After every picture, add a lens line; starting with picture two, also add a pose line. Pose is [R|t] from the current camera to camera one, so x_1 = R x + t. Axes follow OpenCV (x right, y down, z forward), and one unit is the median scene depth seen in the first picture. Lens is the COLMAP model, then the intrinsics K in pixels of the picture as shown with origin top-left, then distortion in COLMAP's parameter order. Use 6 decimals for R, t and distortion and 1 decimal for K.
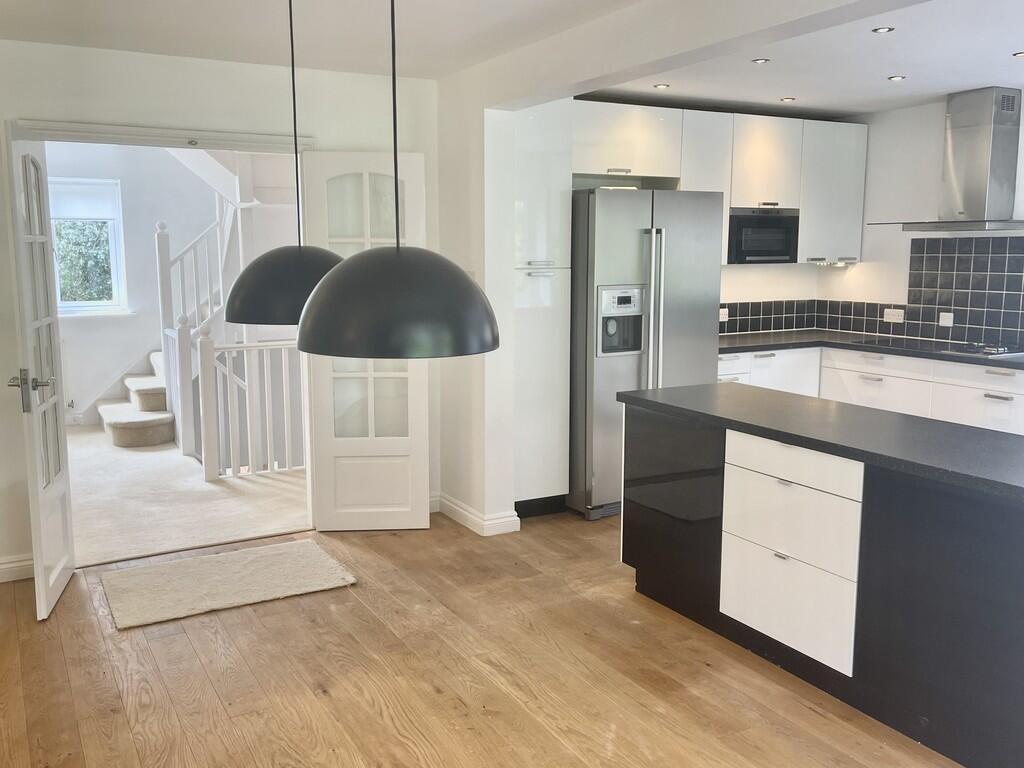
lens RADIAL K [[926.7, 0, 512.0], [0, 926.7, 384.0], [0, 0, 1]] dist [0.005320, -0.001178]
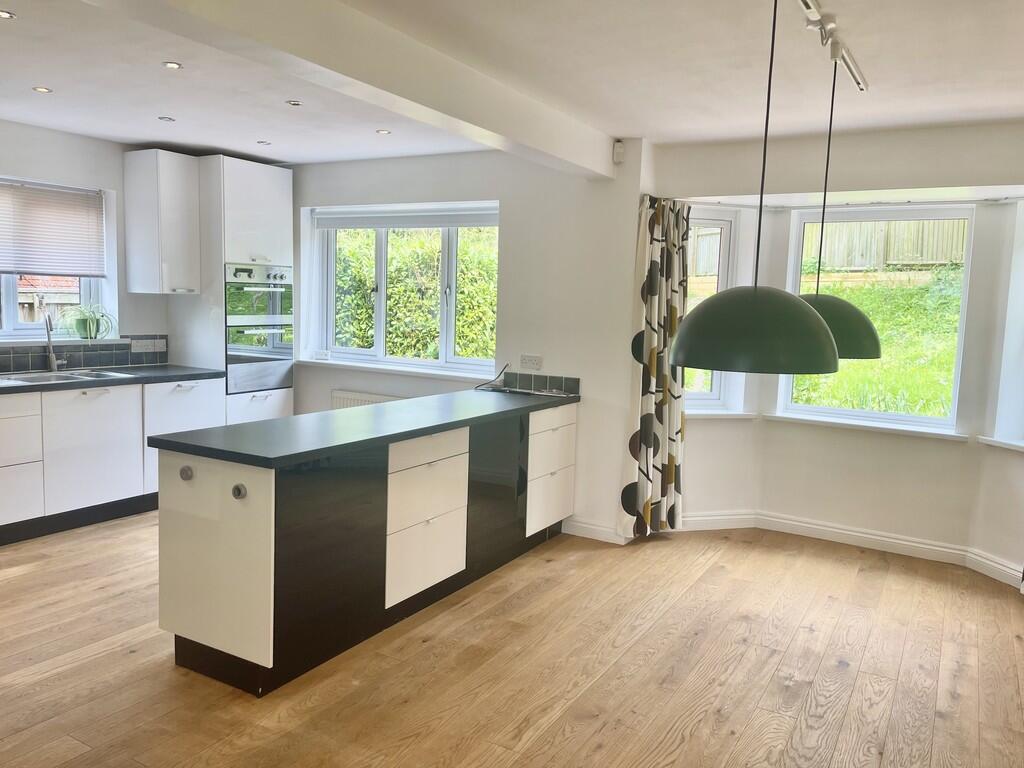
lens RADIAL K [[782.1, 0, 512.0], [0, 782.1, 384.0], [0, 0, 1]] dist [0.037675, -0.009356]
pose [[-0.512399, -0.107594, 0.851981, -0.648781], [0.093175, 0.979297, 0.179710, -0.180116], [-0.853678, 0.171466, -0.491765, 1.335565]]
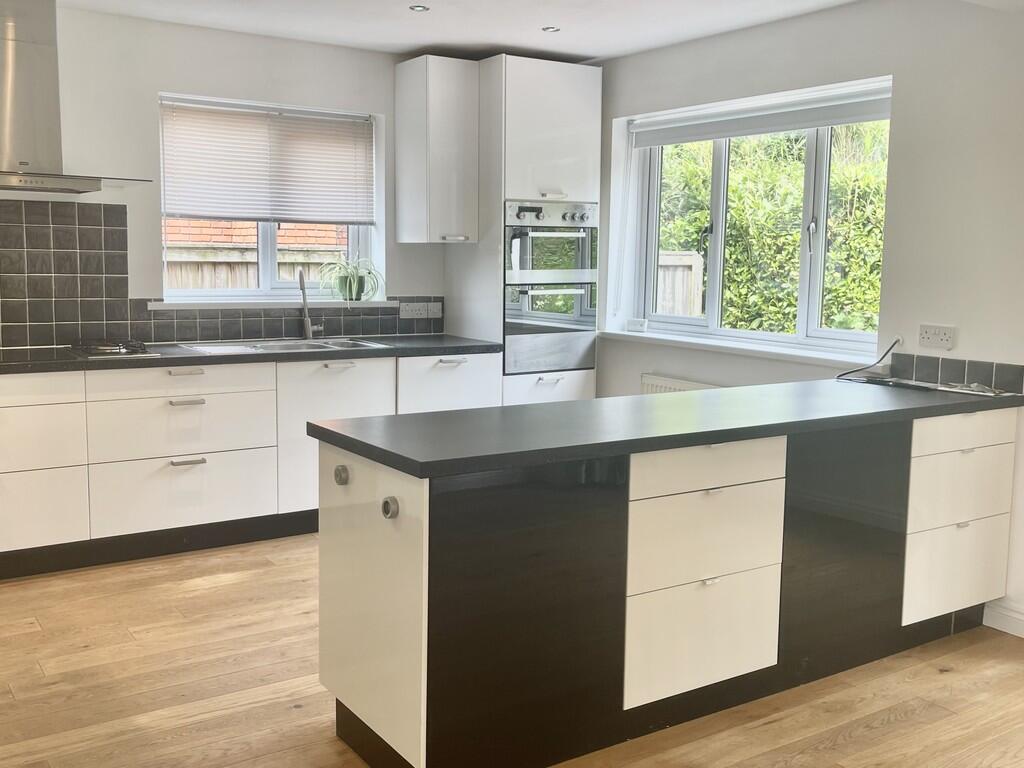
lens RADIAL K [[1017.0, 0, 512.0], [0, 1017.0, 384.0], [0, 0, 1]] dist [0.081846, -0.032644]
pose [[-0.086723, -0.128662, 0.987889, -0.539804], [0.130807, 0.981570, 0.139322, -0.128646], [-0.987607, 0.141306, -0.068295, 1.145504]]
